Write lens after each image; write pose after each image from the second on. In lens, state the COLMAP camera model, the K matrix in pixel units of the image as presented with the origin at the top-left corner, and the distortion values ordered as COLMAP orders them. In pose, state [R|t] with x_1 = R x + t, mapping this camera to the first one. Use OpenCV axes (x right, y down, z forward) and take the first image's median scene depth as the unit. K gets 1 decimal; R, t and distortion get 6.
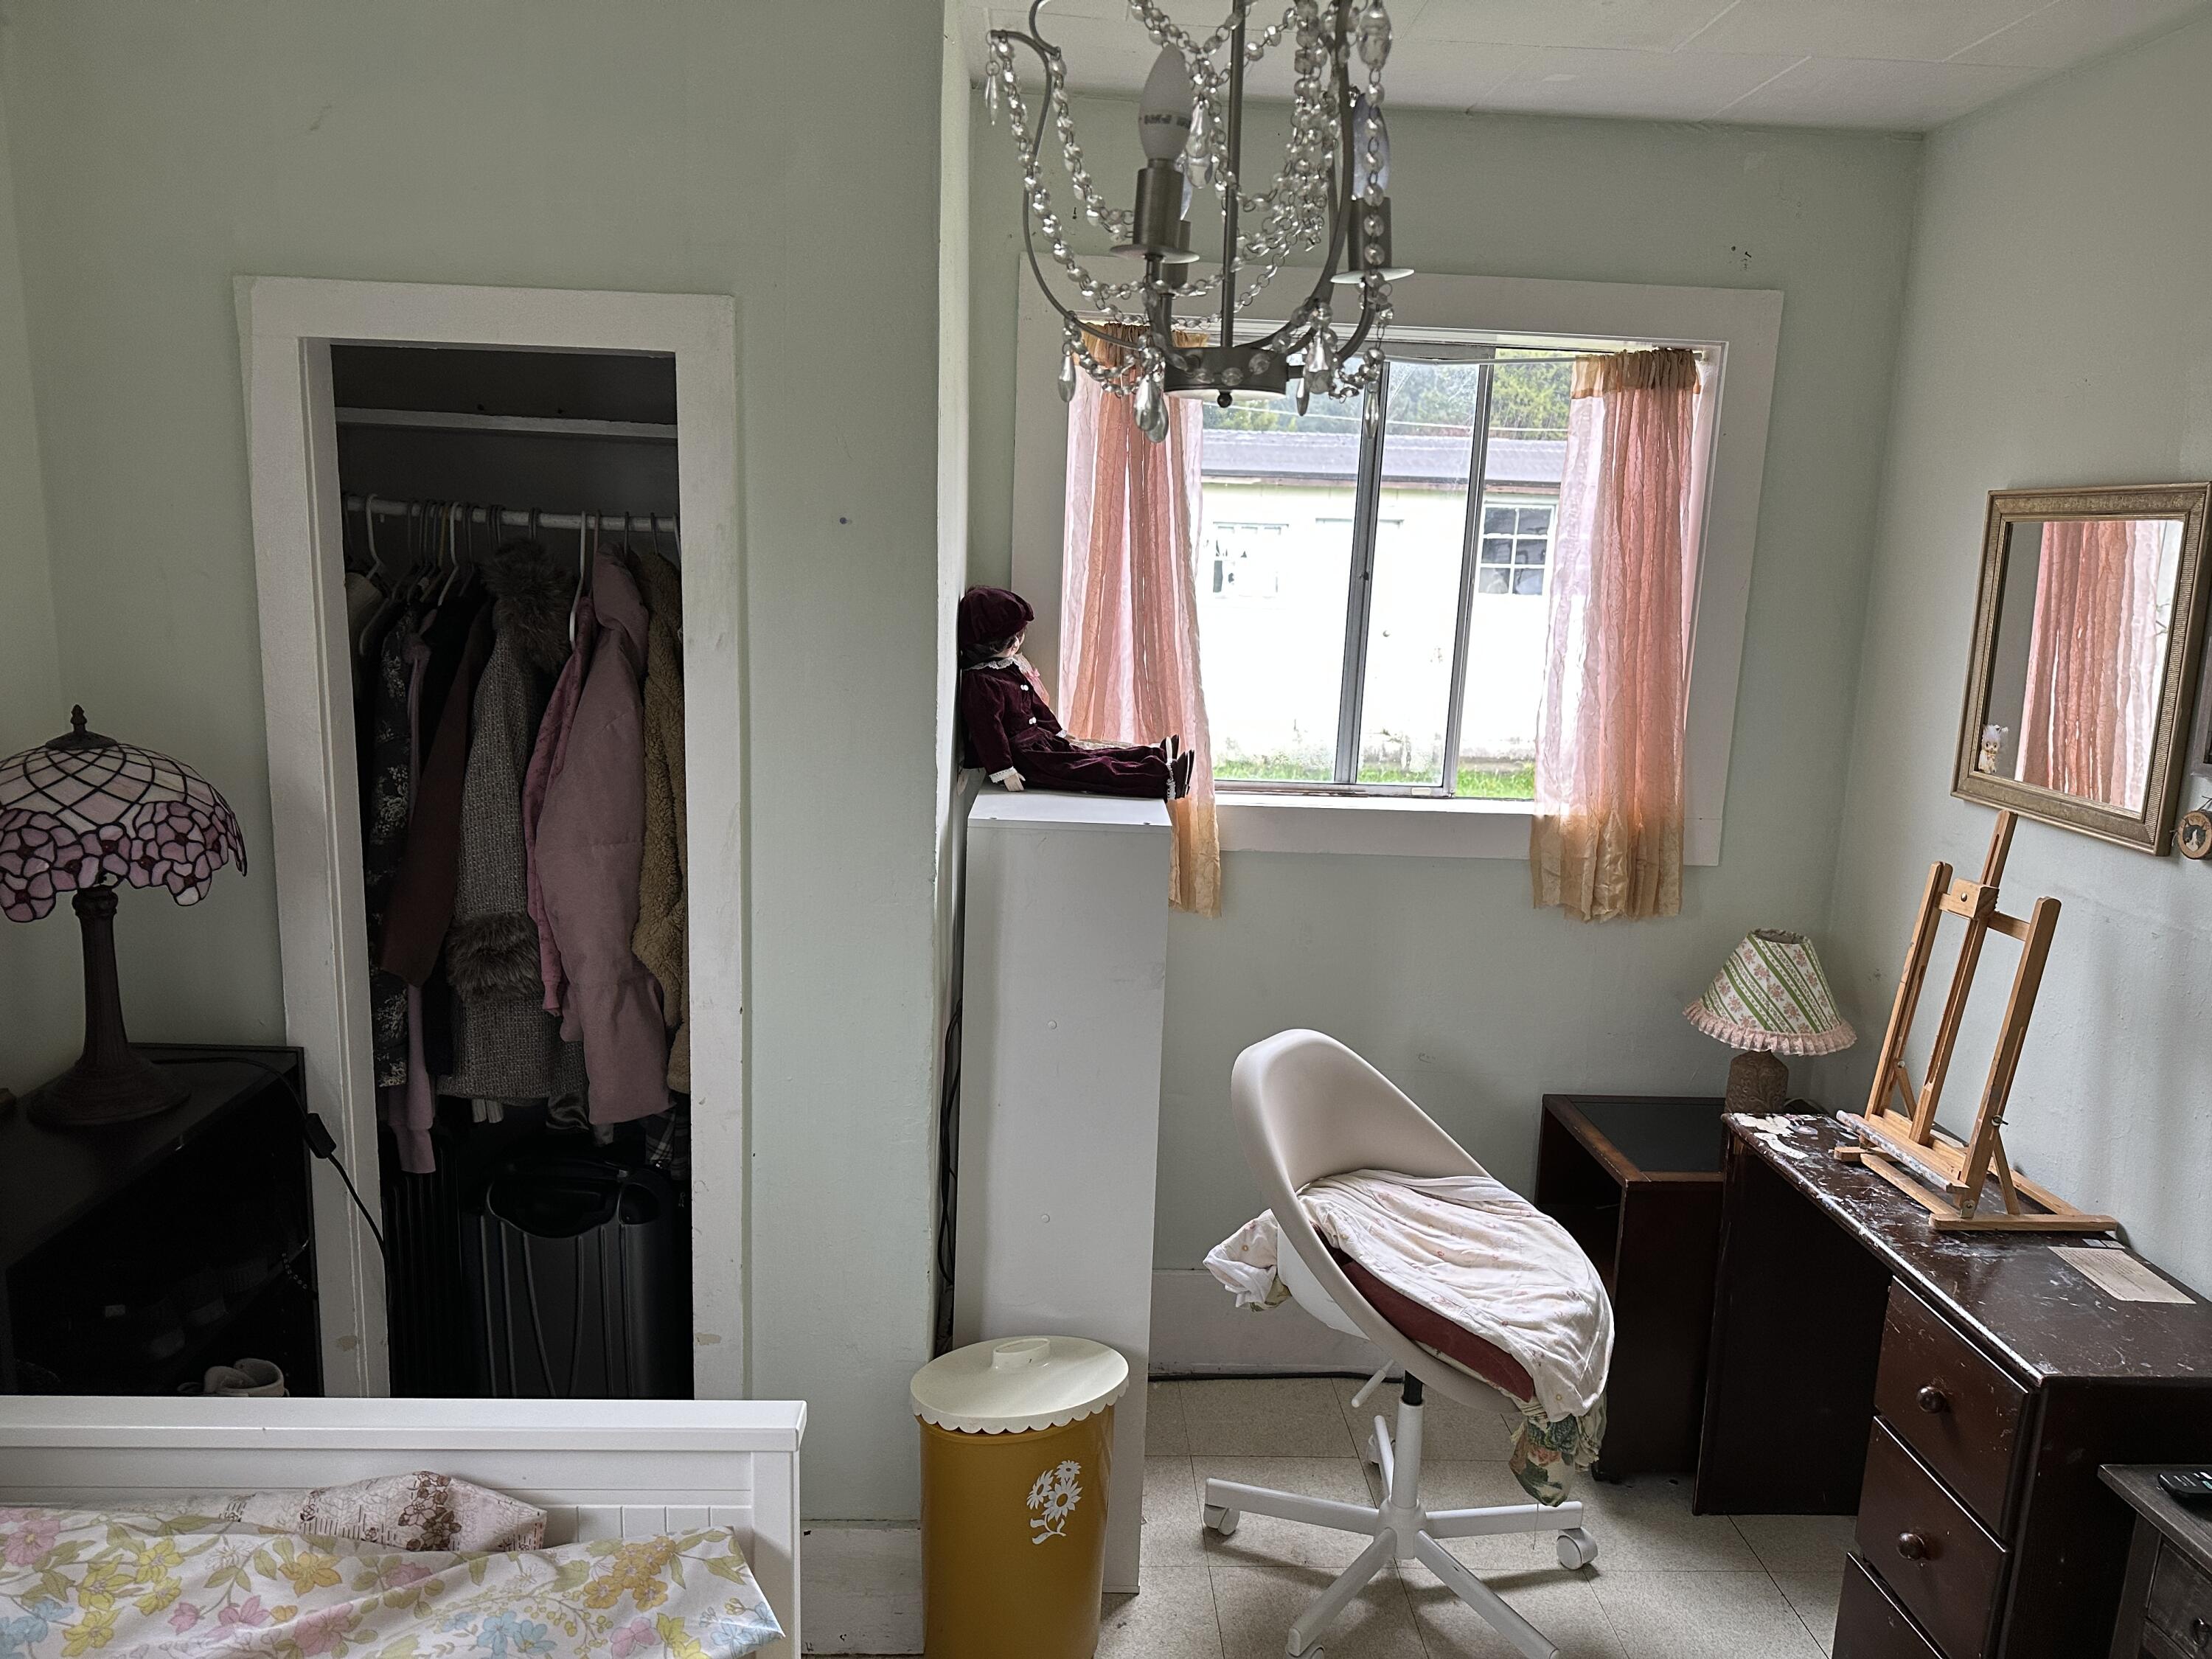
lens RADIAL K [[1560.4, 0, 1109.4], [0, 1560.4, 827.2], [0, 0, 1]] dist [0.054023, -0.057771]
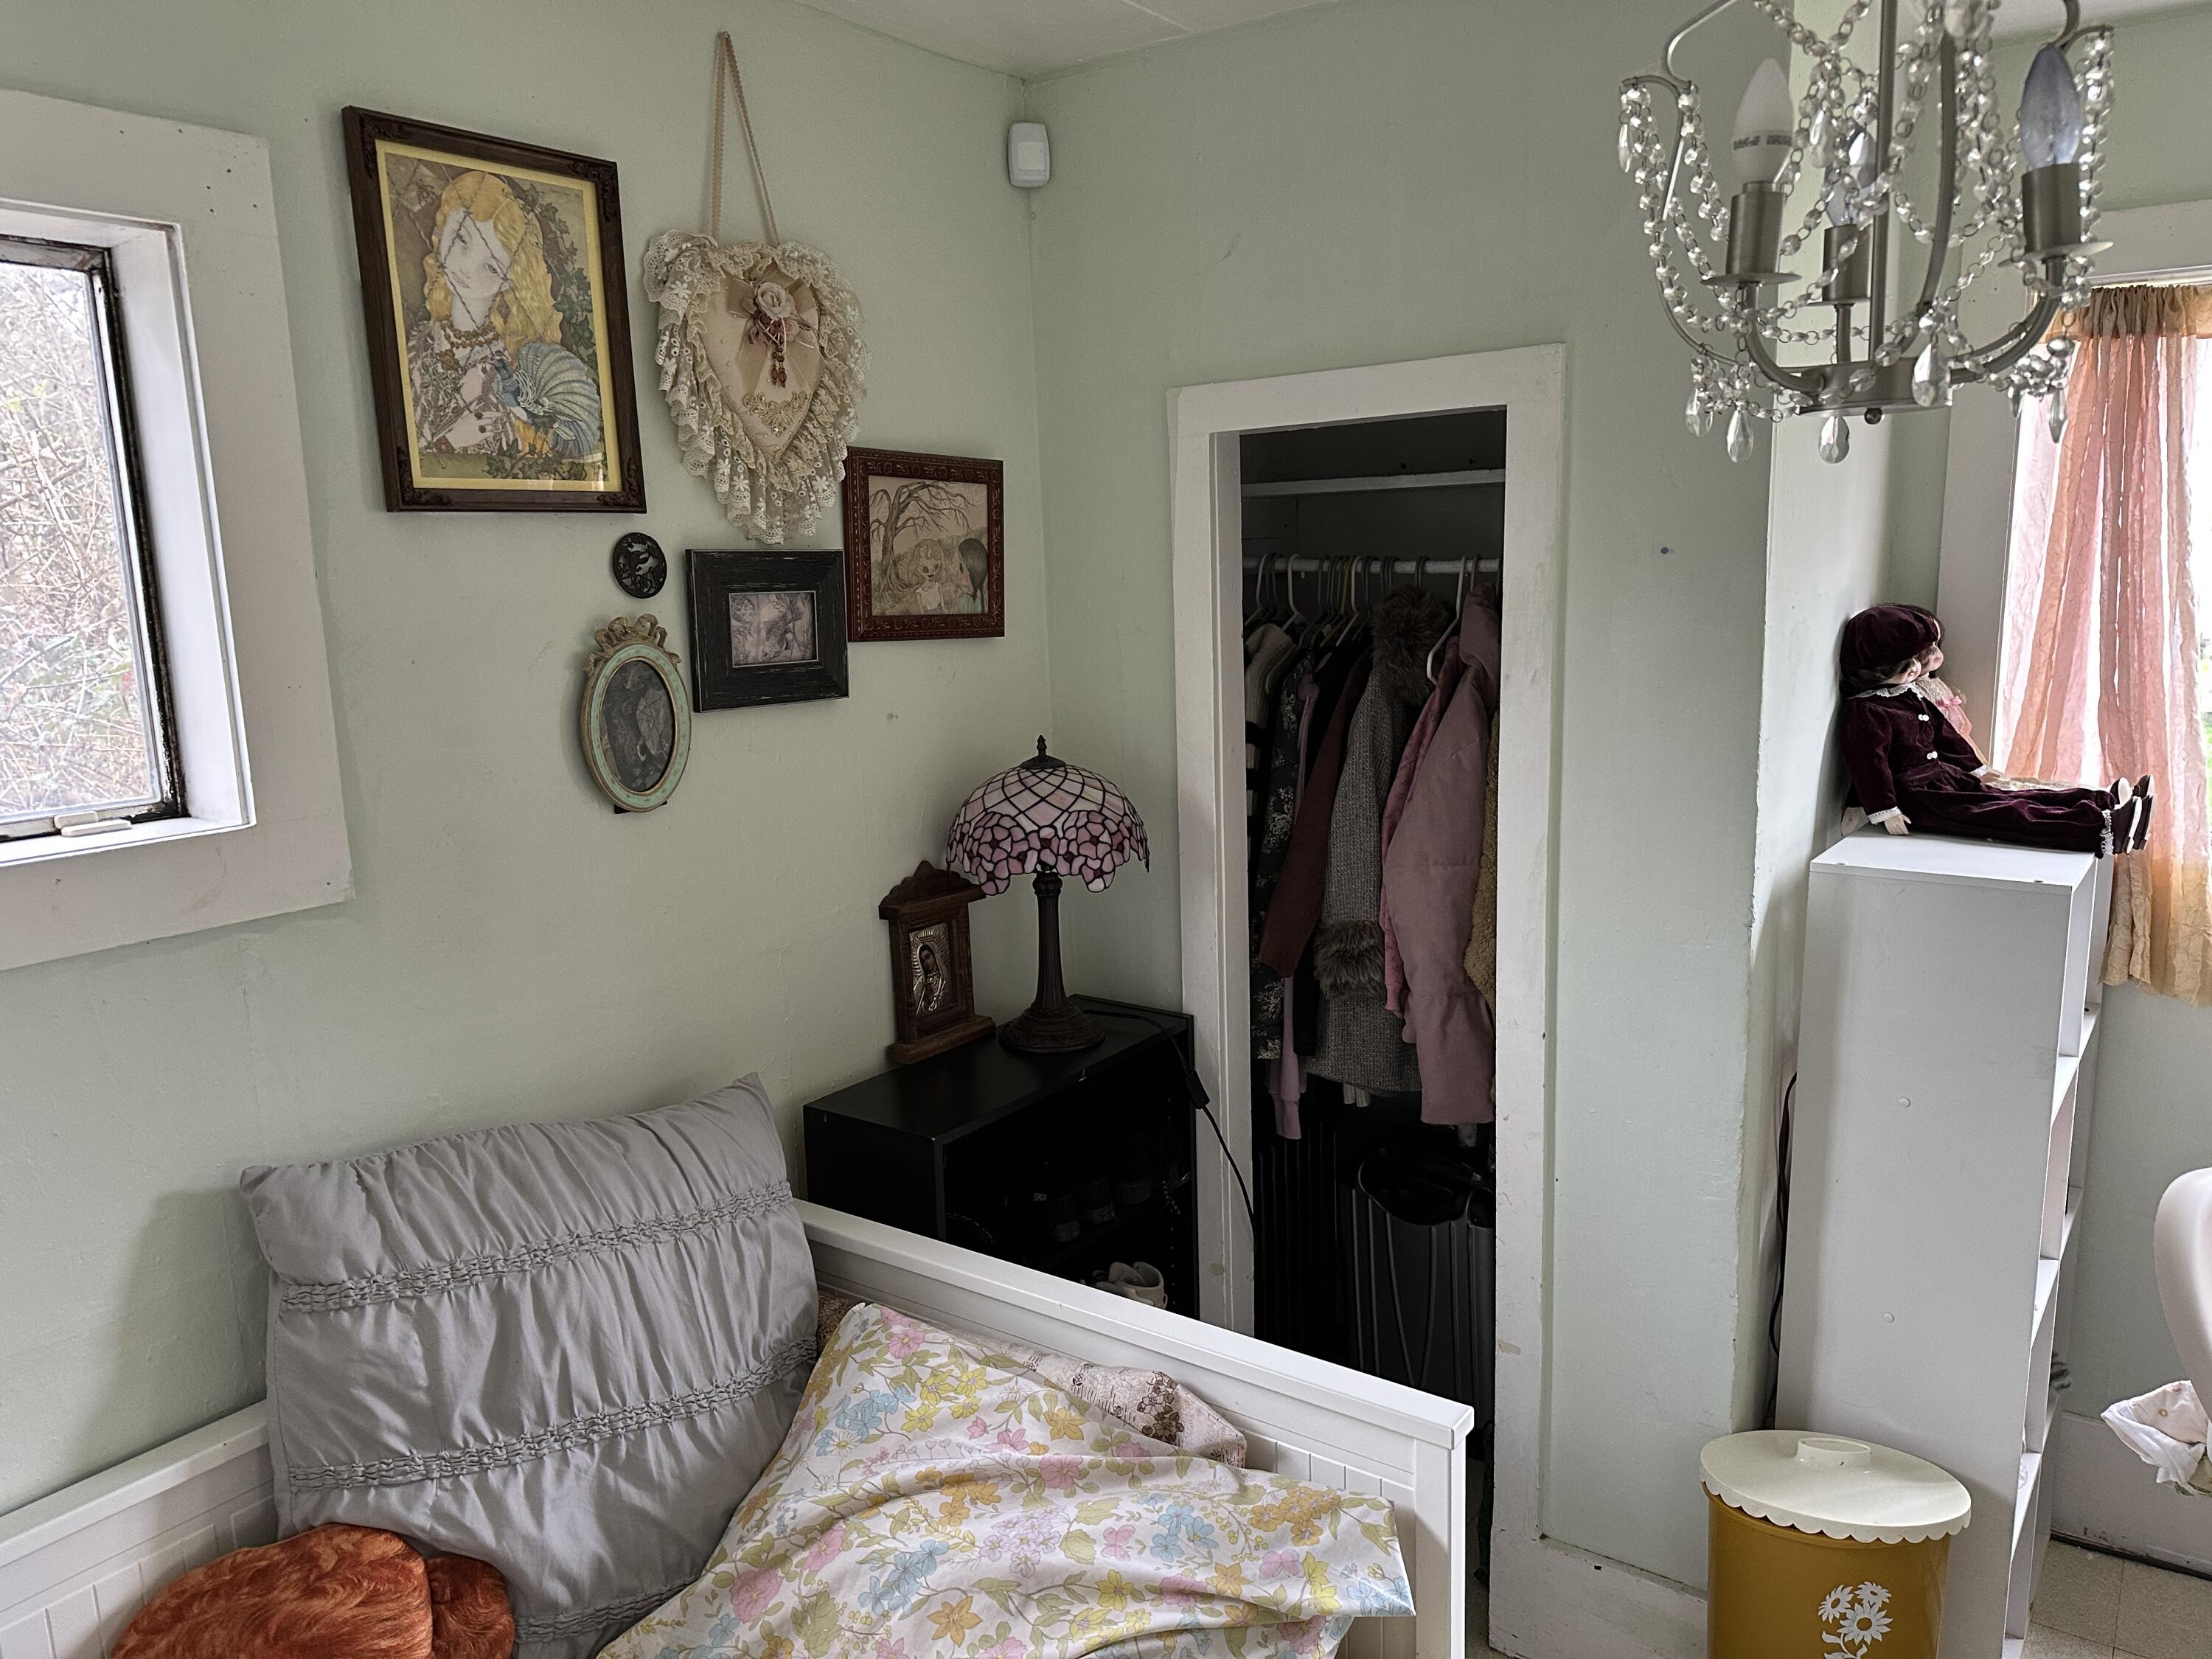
lens RADIAL K [[1560.4, 0, 1117.9], [0, 1560.4, 830.0], [0, 0, 1]] dist [0.054023, -0.057771]
pose [[0.784716, 0.049109, -0.617908, 0.172178], [-0.054866, 0.998447, 0.009676, -0.011789], [0.617423, 0.026309, 0.786191, 0.013123]]
